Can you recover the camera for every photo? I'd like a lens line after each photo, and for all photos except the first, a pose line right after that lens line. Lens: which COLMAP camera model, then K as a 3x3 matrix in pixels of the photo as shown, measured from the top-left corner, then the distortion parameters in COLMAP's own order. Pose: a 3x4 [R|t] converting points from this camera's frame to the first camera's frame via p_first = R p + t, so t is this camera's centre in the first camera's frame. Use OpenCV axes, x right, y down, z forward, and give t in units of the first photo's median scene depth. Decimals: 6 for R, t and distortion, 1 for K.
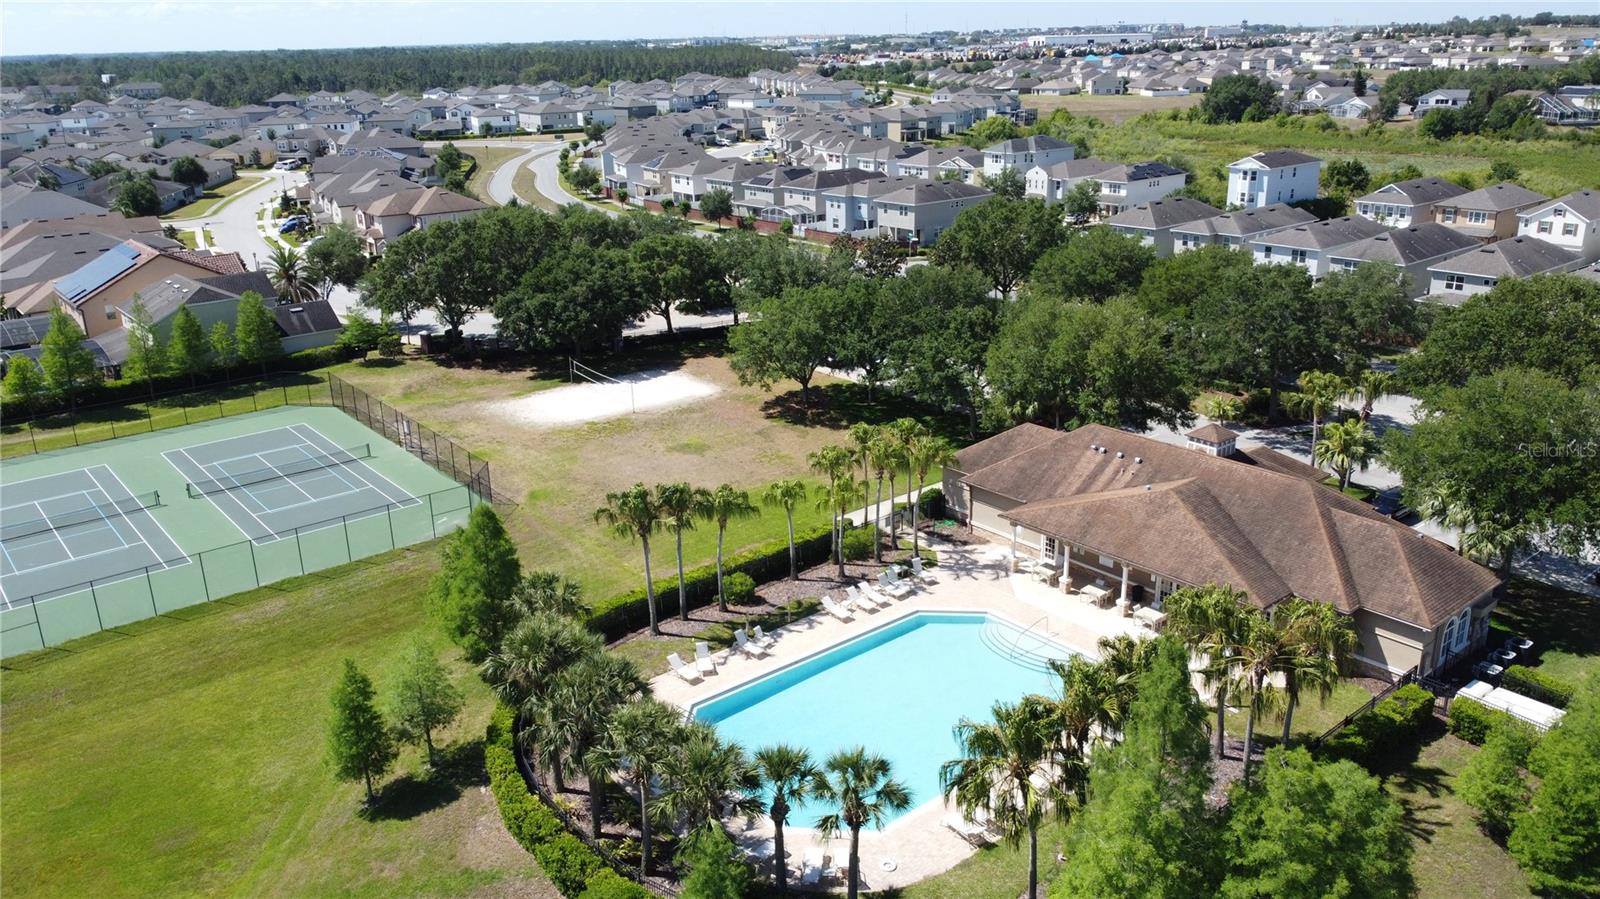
lens RADIAL K [[1210.4, 0, 798.7], [0, 1210.4, 445.7], [0, 0, 1]] dist [0.000222, 0.002041]
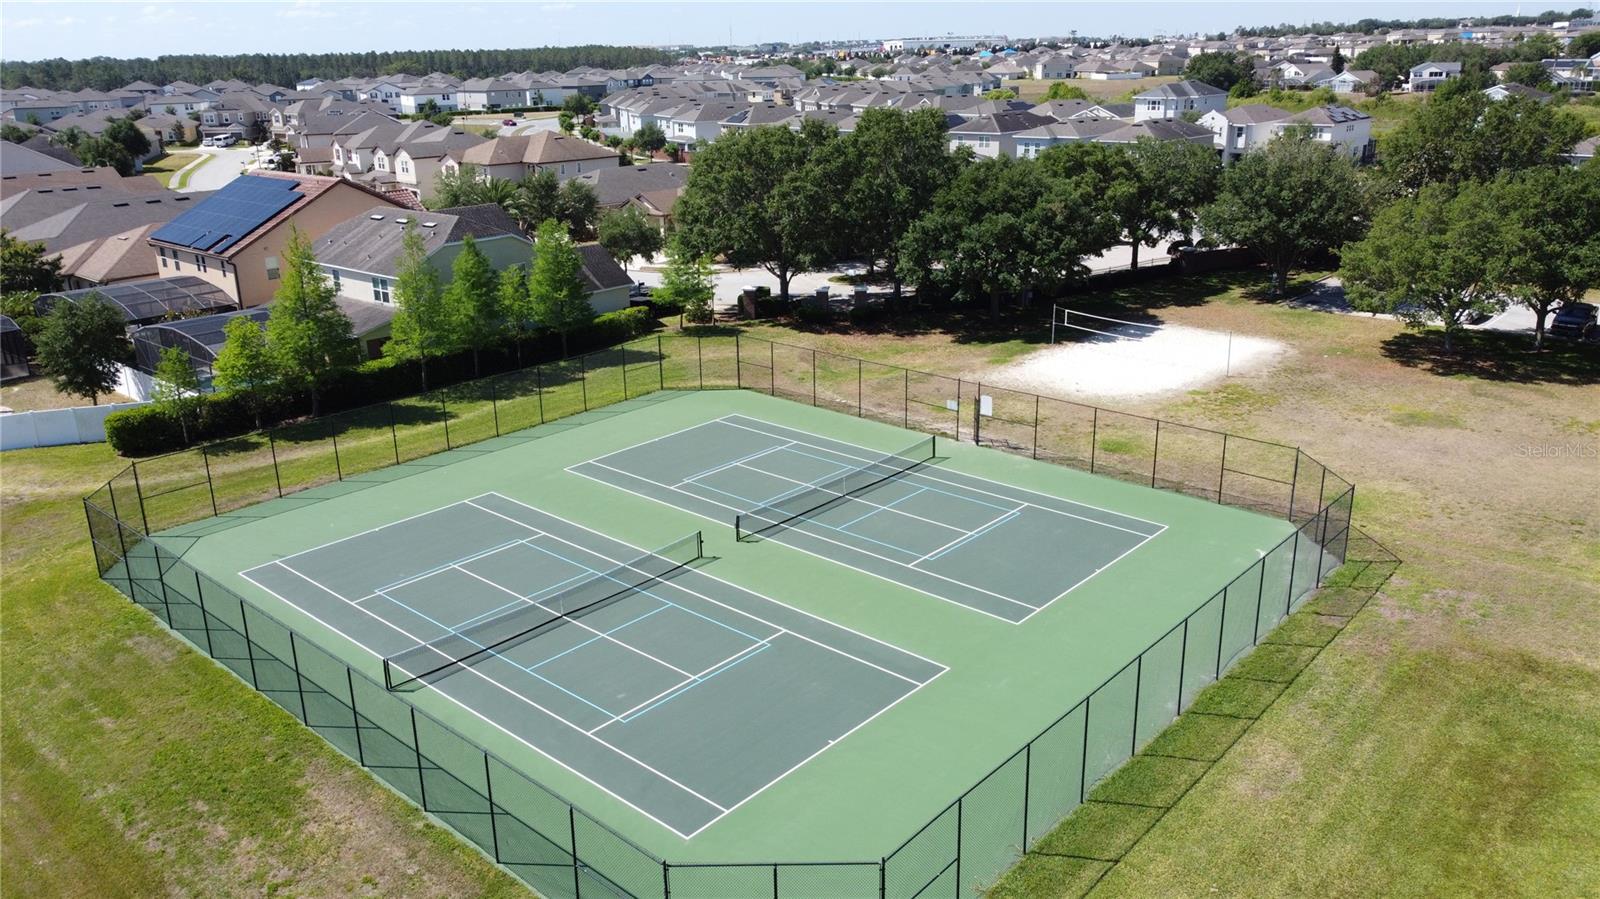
lens RADIAL K [[1210.4, 0, 805.2], [0, 1210.4, 450.1], [0, 0, 1]] dist [0.000222, 0.002041]
pose [[0.988551, -0.045856, 0.143751, -0.440116], [0.047132, 0.998874, -0.005484, 0.005002], [-0.143337, 0.012197, 0.989599, 0.362990]]
